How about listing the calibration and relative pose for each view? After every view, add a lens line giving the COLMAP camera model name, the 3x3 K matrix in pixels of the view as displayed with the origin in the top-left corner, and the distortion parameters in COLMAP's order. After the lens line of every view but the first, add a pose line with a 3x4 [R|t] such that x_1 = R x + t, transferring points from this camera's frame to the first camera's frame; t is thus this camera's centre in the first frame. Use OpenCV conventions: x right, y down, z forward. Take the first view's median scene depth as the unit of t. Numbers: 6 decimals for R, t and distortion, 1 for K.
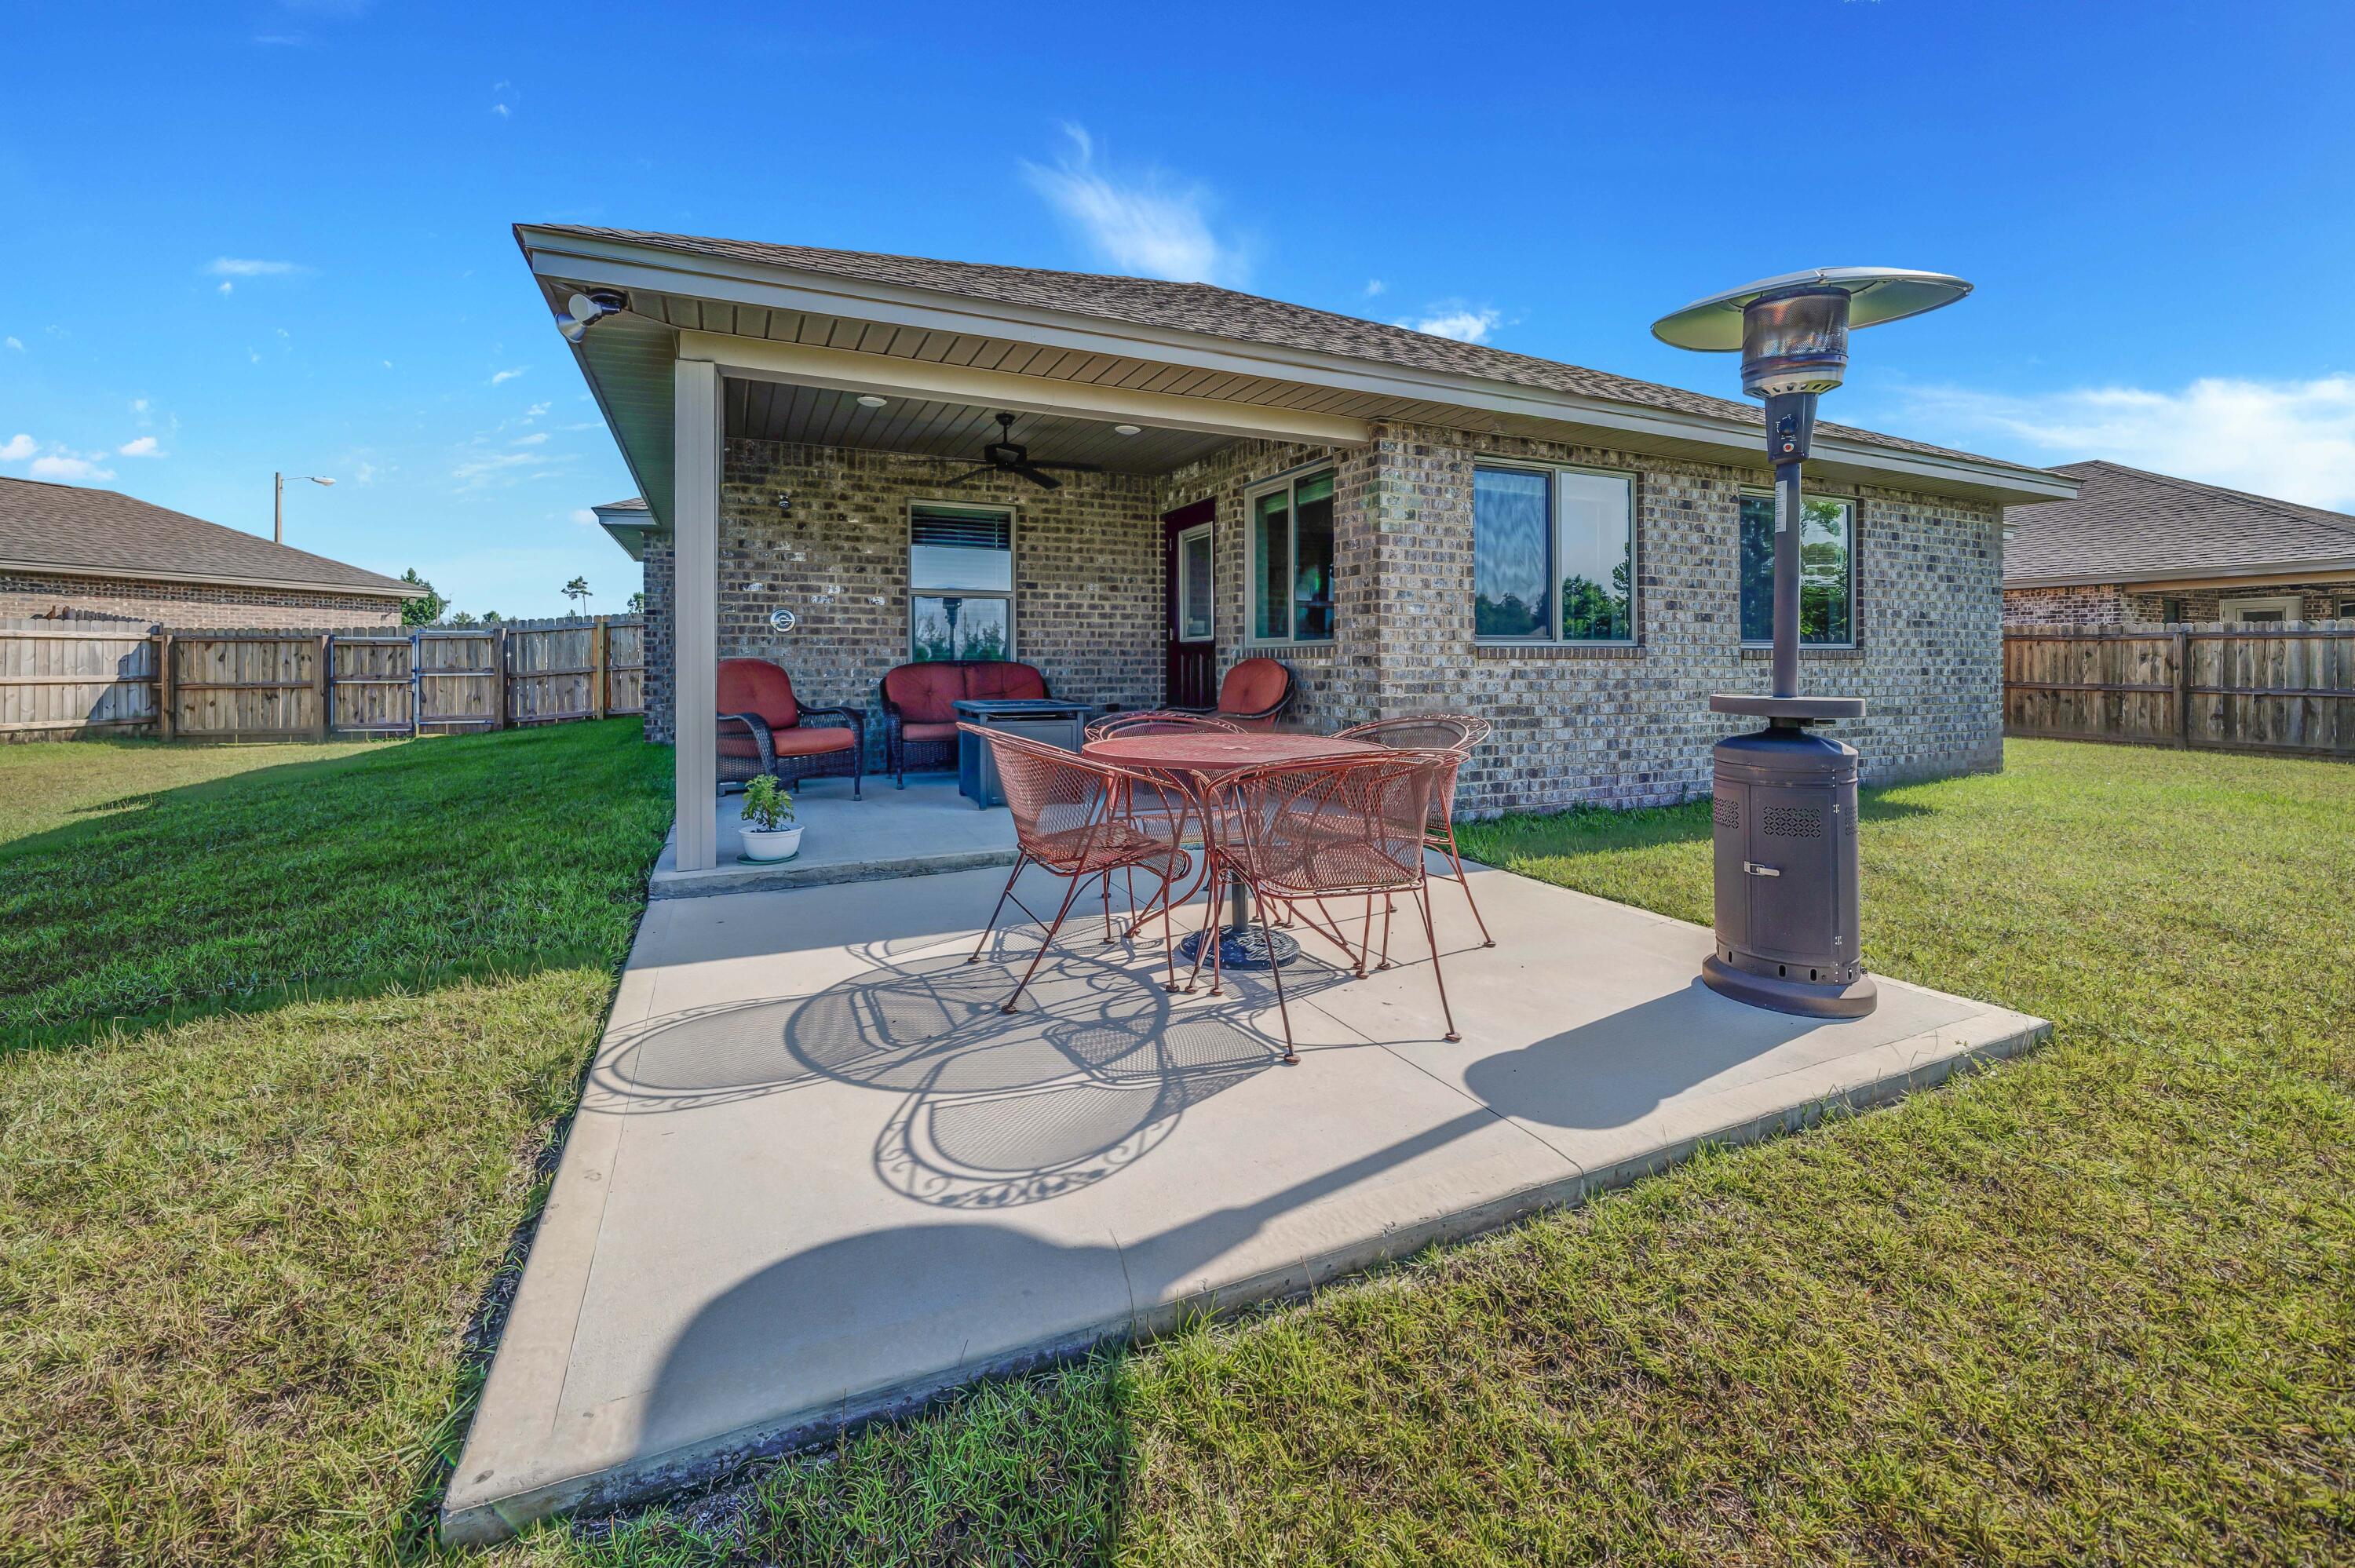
lens RADIAL K [[875.1, 0, 1172.2], [0, 875.1, 653.8], [0, 0, 1]] dist [-0.000423, 0.000002]
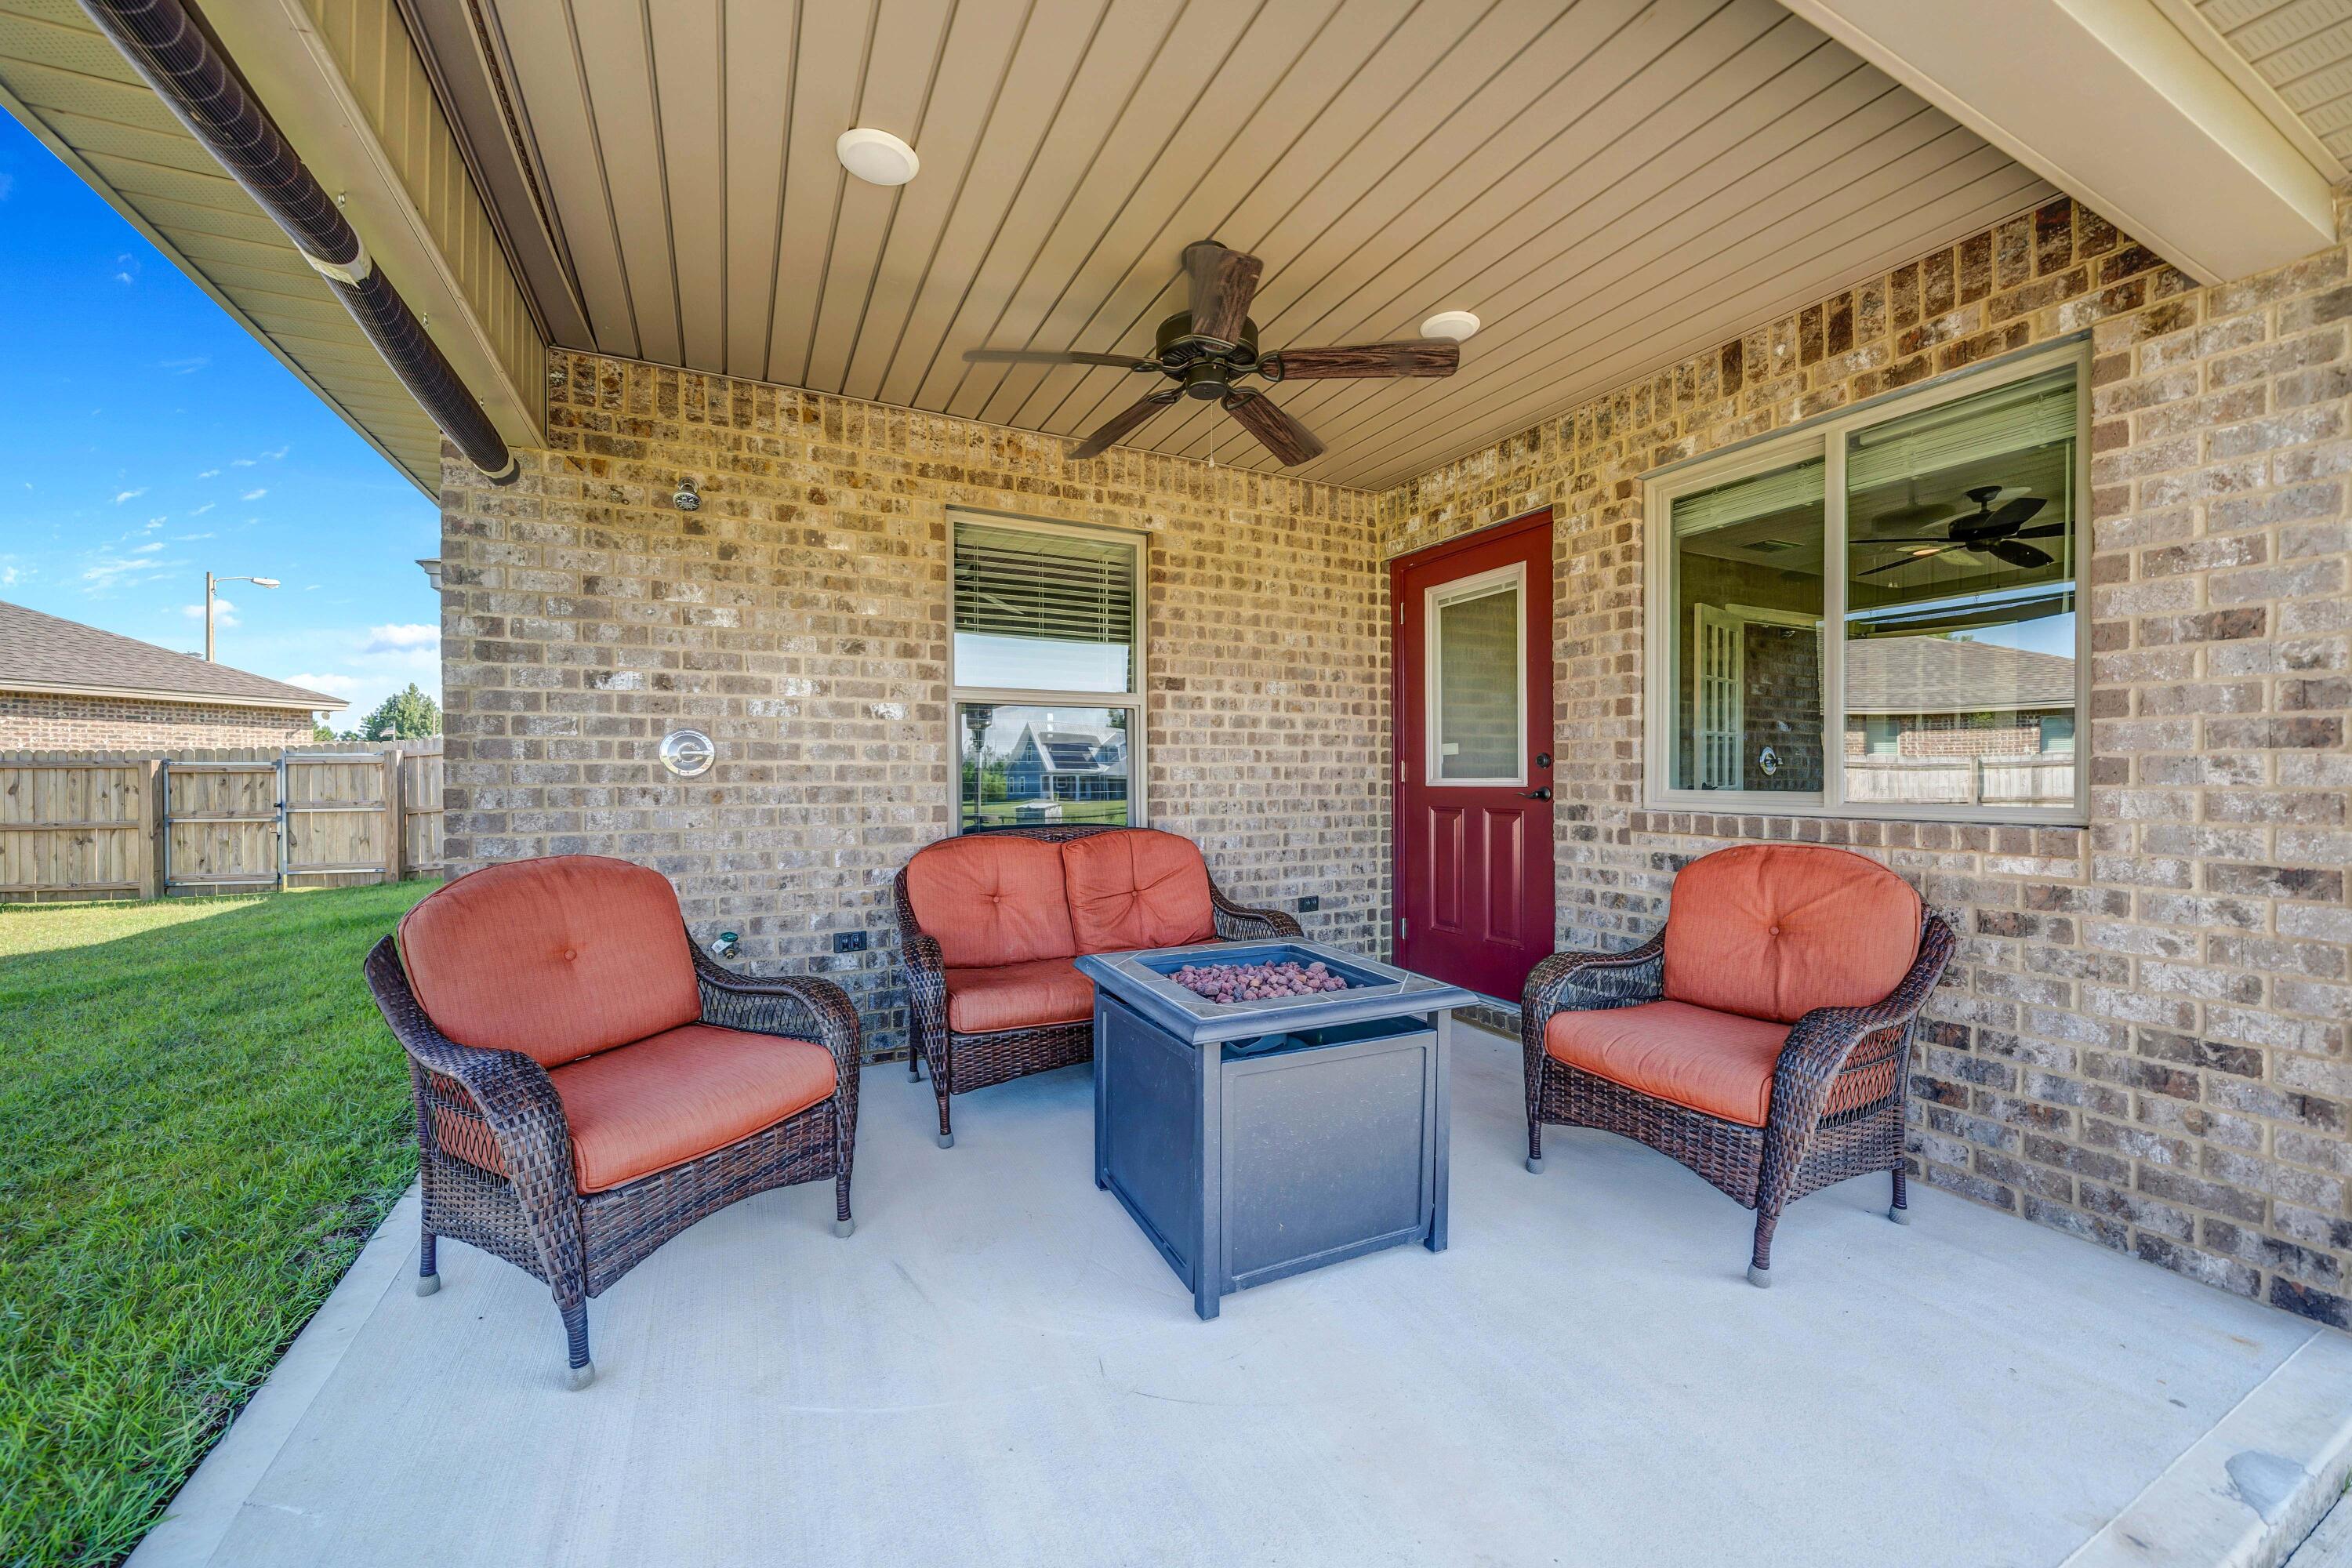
lens RADIAL K [[874.1, 0, 1178.9], [0, 874.1, 781.7], [0, 0, 1]] dist [-0.000423, 0.000002]
pose [[0.999997, 0.000227, 0.002507, -0.159570], [-0.000262, 0.999898, 0.014281, -0.025611], [-0.002504, -0.014281, 0.999895, 0.463452]]
